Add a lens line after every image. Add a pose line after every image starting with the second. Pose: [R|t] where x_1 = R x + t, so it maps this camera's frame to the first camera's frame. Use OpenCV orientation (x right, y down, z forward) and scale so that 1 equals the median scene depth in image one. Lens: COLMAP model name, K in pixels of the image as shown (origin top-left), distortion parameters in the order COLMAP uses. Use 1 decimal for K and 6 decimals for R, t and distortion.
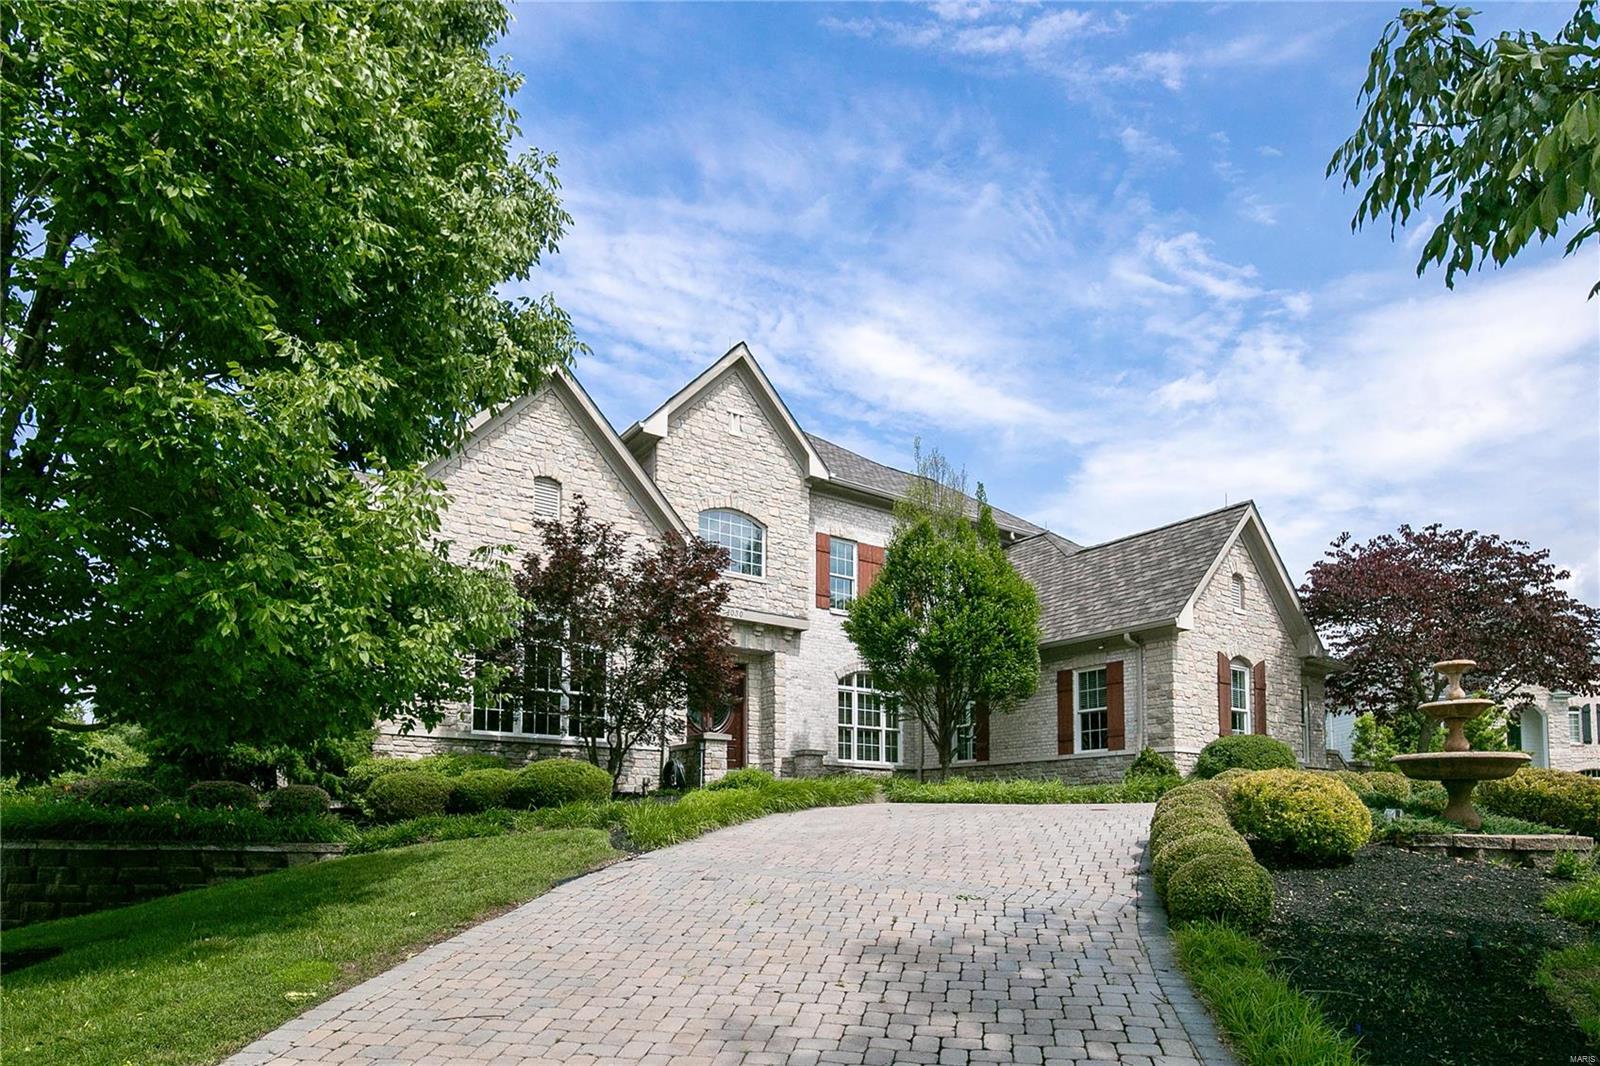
lens RADIAL K [[909.9, 0, 801.3], [0, 909.9, 556.0], [0, 0, 1]] dist [0.026618, -0.000620]
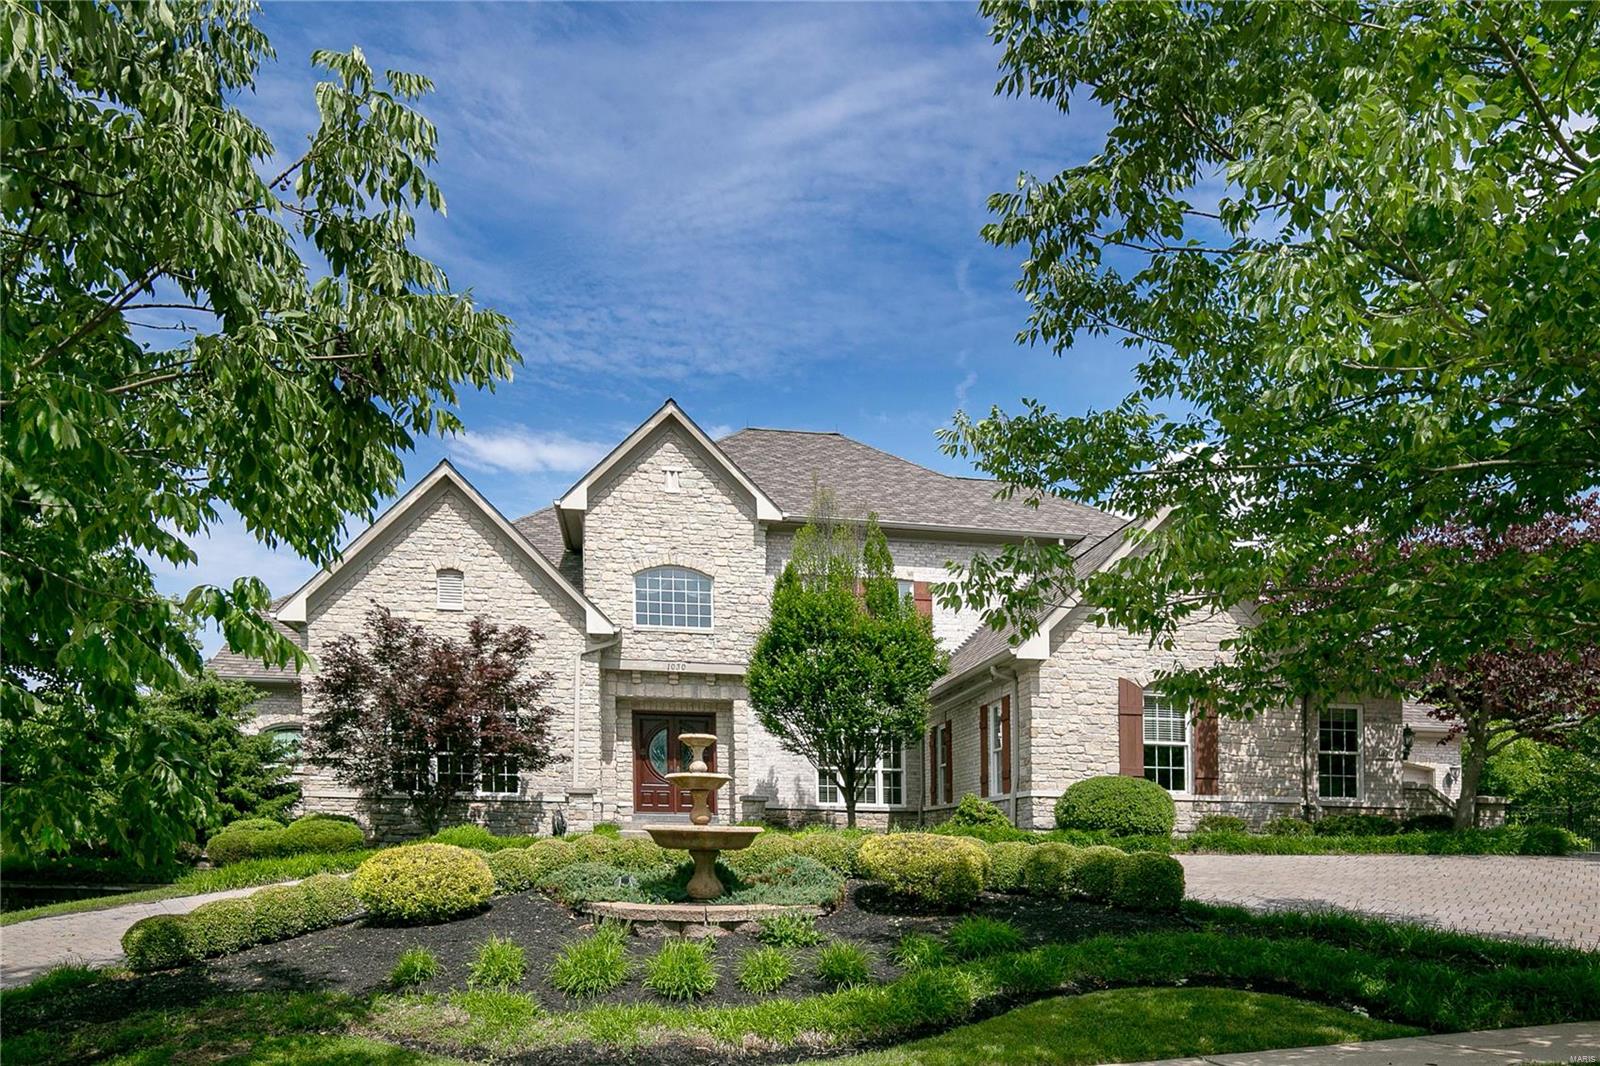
lens RADIAL K [[993.6, 0, 801.1], [0, 993.6, 616.6], [0, 0, 1]] dist [-0.000904, 0.000002]
pose [[0.902931, -0.088090, -0.420661, 0.523276], [0.112624, 0.993063, 0.033788, -0.015546], [0.414766, -0.077885, 0.906589, 0.036707]]
